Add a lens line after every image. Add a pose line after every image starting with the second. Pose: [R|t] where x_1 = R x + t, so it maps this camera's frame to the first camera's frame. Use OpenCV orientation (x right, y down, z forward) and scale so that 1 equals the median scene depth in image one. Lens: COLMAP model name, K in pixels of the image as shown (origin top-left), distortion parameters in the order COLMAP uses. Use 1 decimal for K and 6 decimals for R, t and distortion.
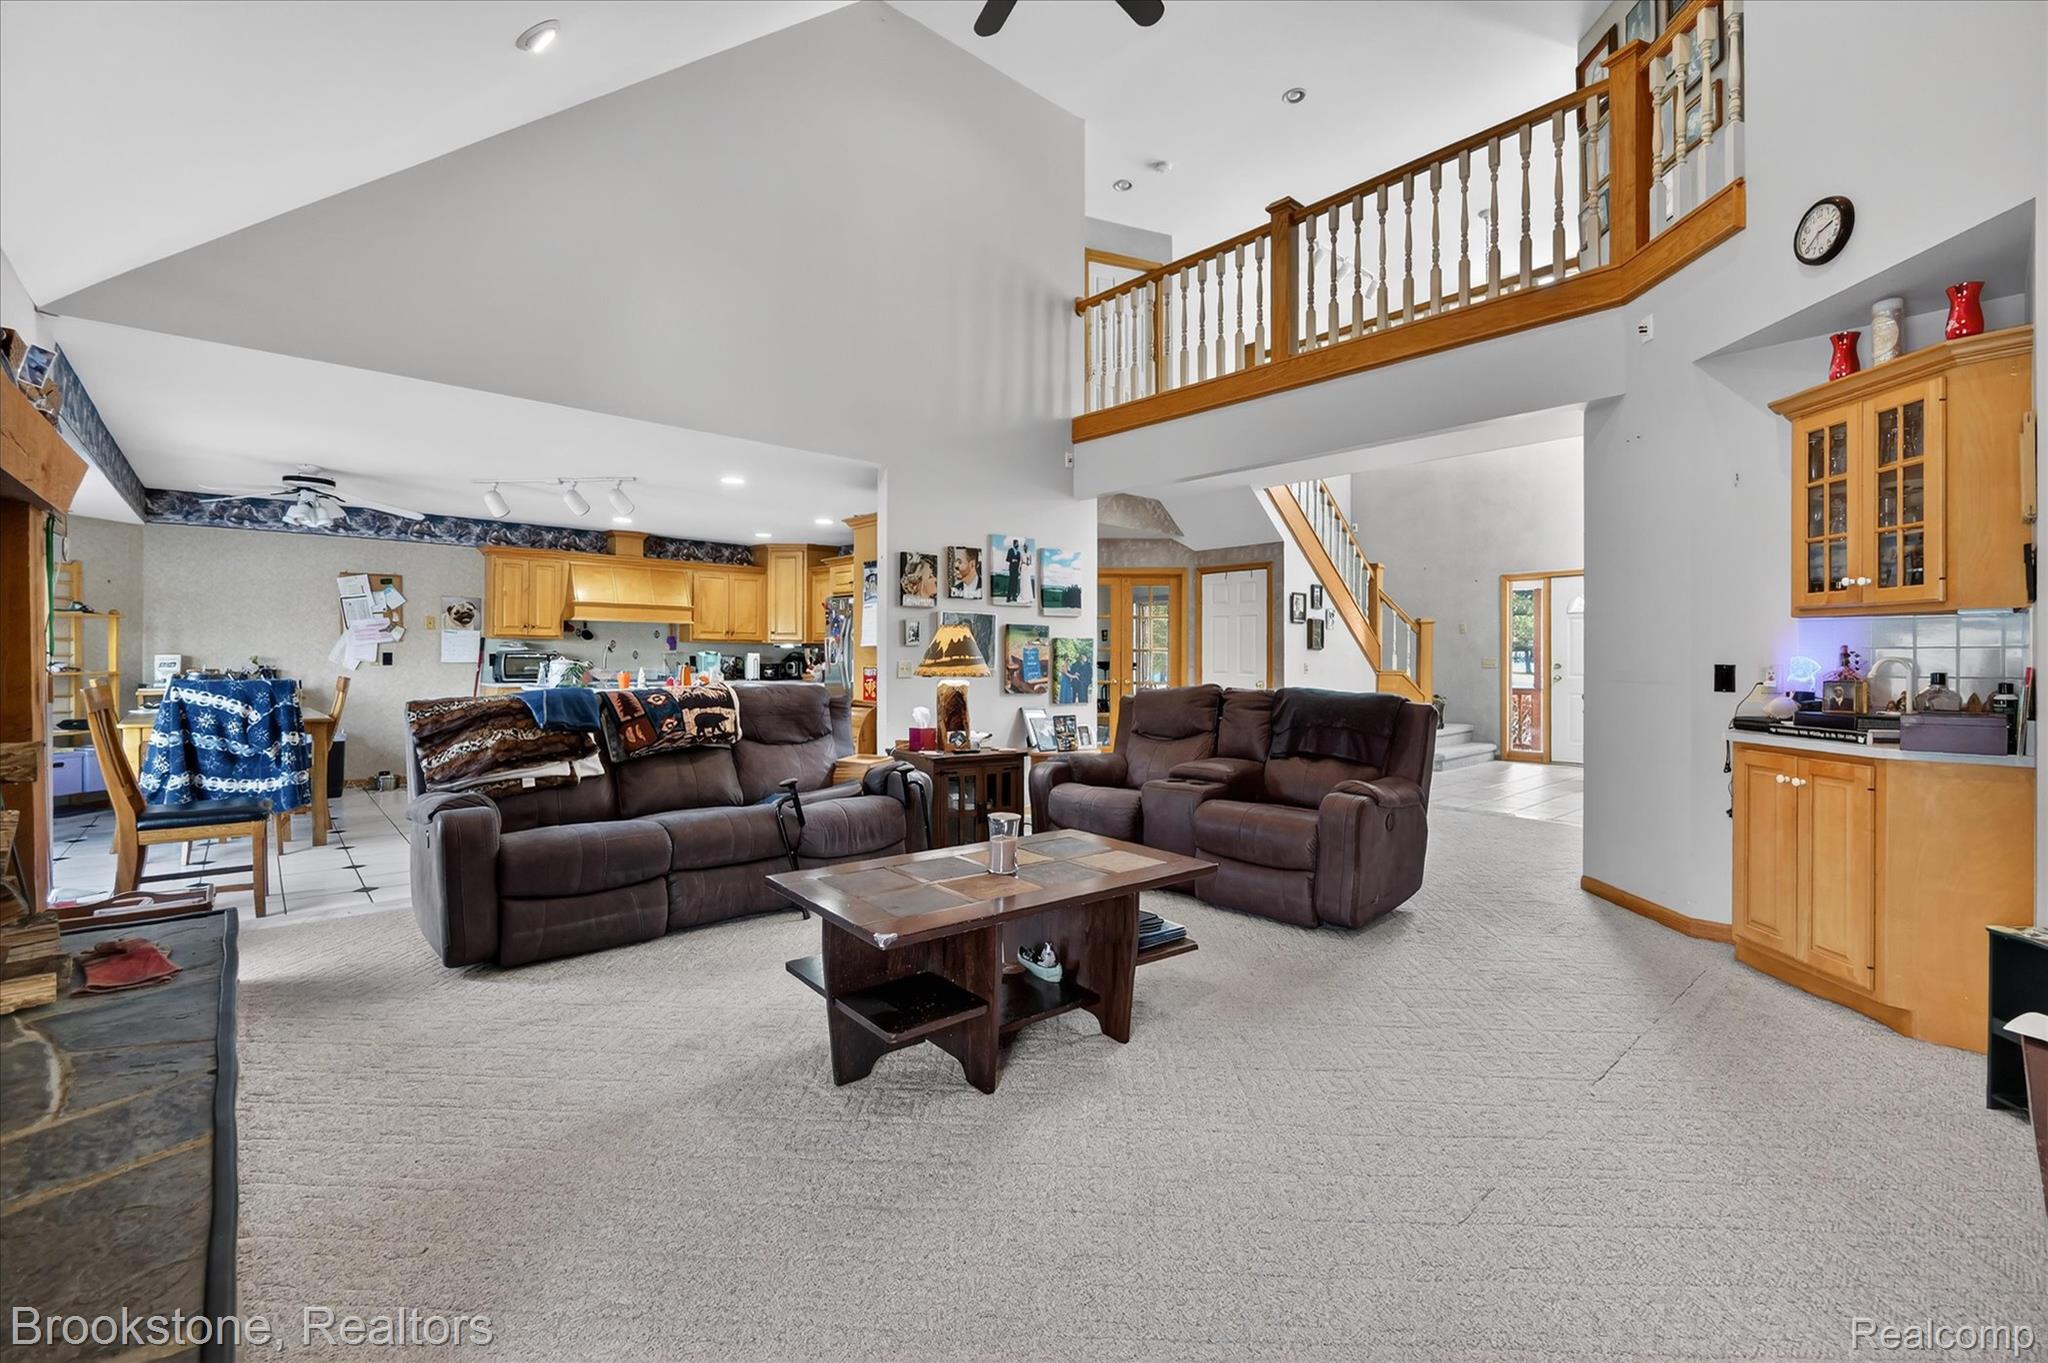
lens RADIAL K [[863.6, 0, 1023.2], [0, 863.6, 668.6], [0, 0, 1]] dist [-0.009703, 0.000477]
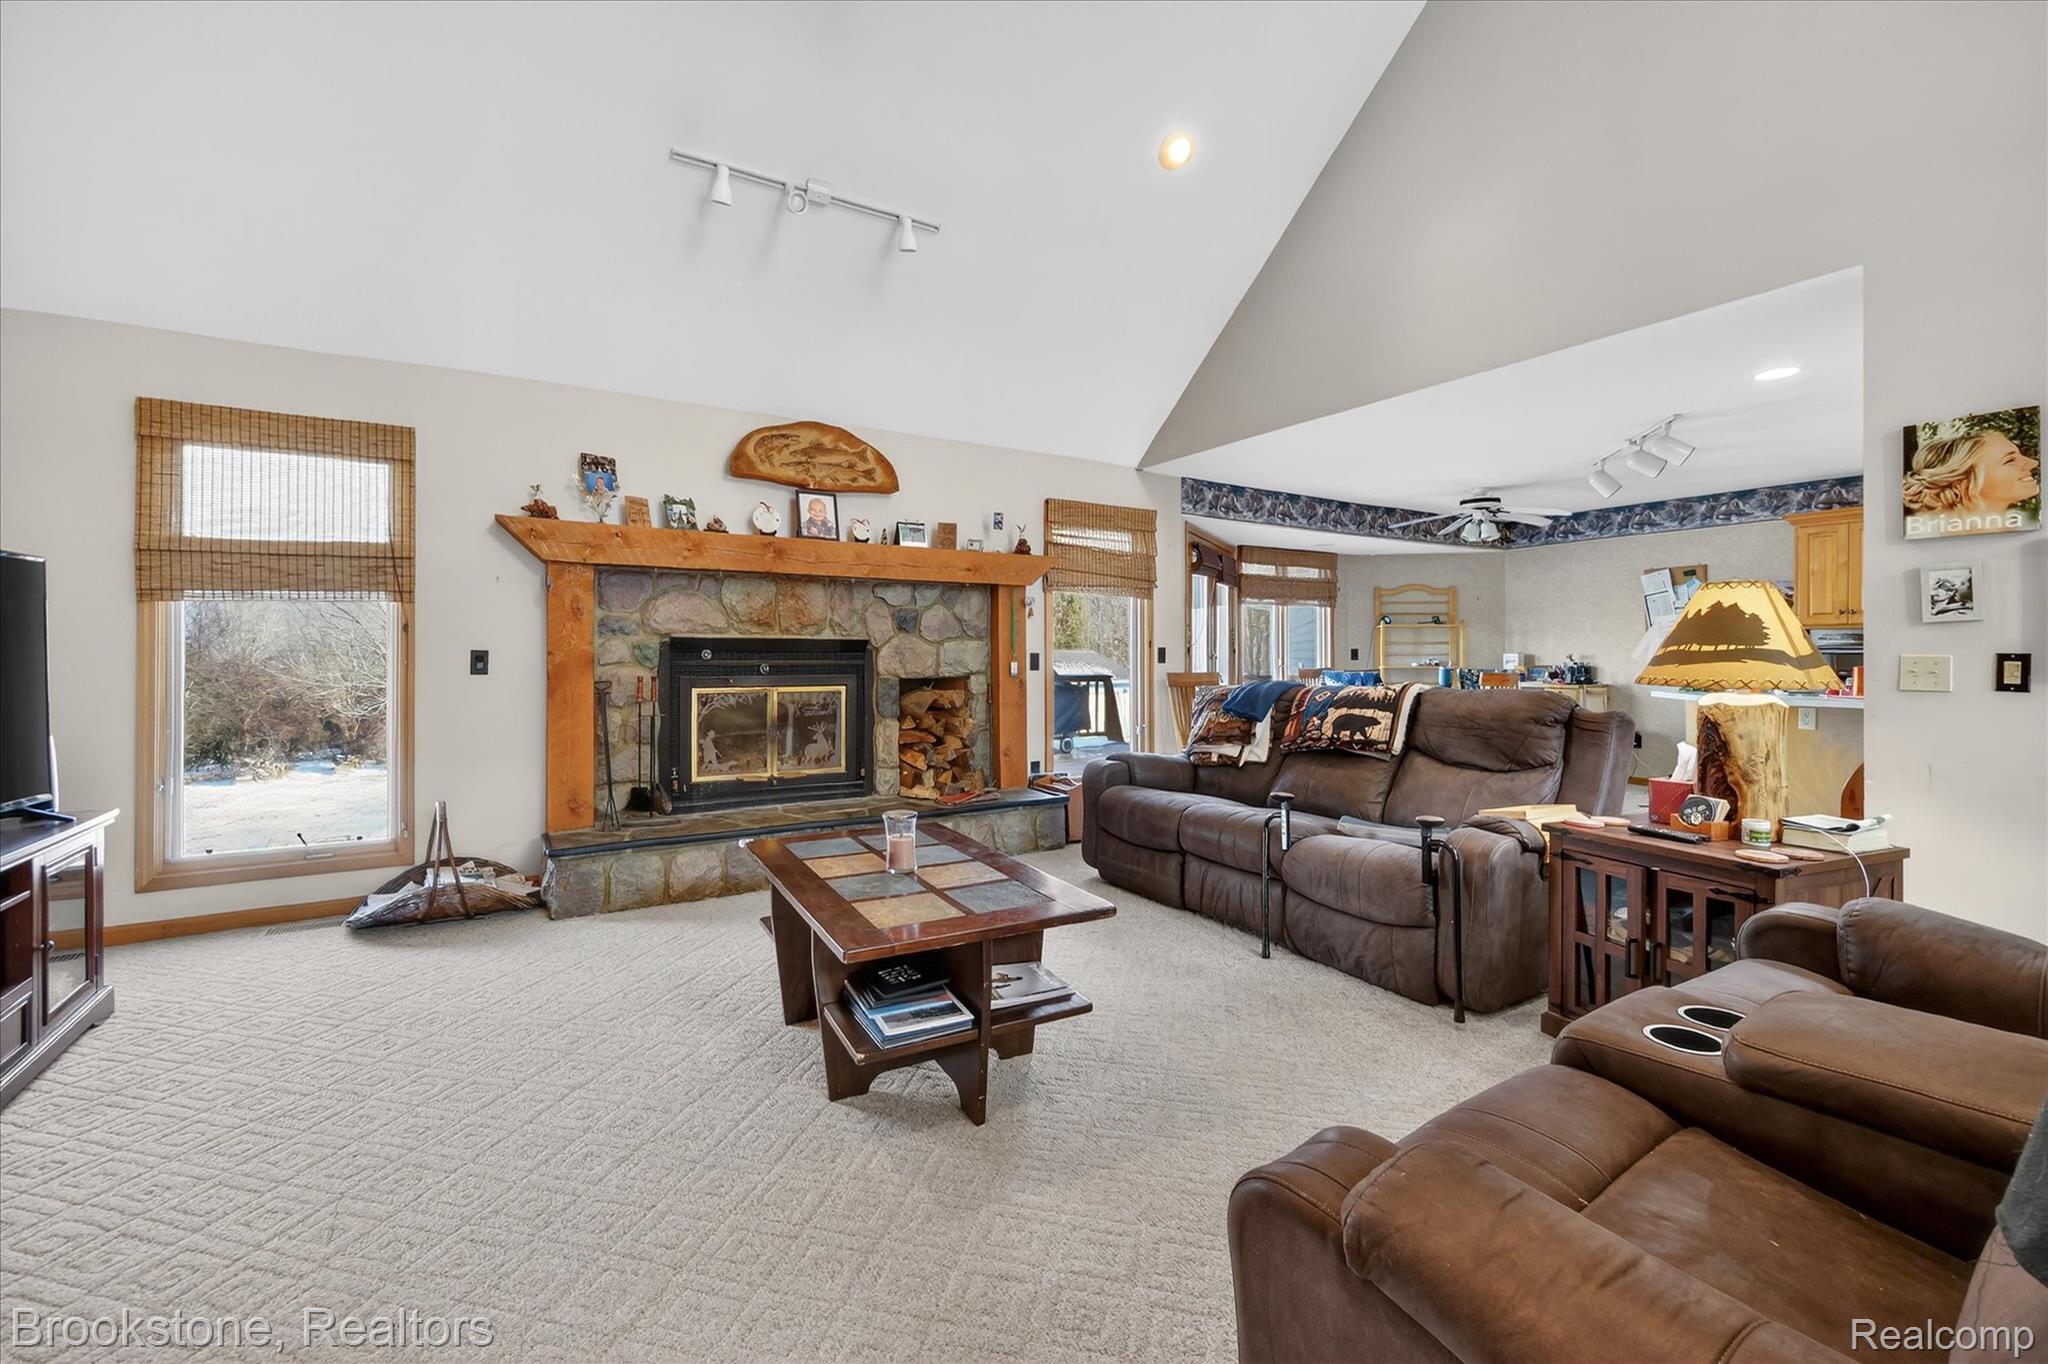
lens RADIAL K [[863.6, 0, 1025.5], [0, 863.6, 664.5], [0, 0, 1]] dist [-0.009703, 0.000477]
pose [[-0.199922, 0.005776, -0.979795, 0.419525], [-0.009995, 0.999919, 0.007934, -0.002817], [0.979761, 0.011379, -0.199848, 0.621049]]
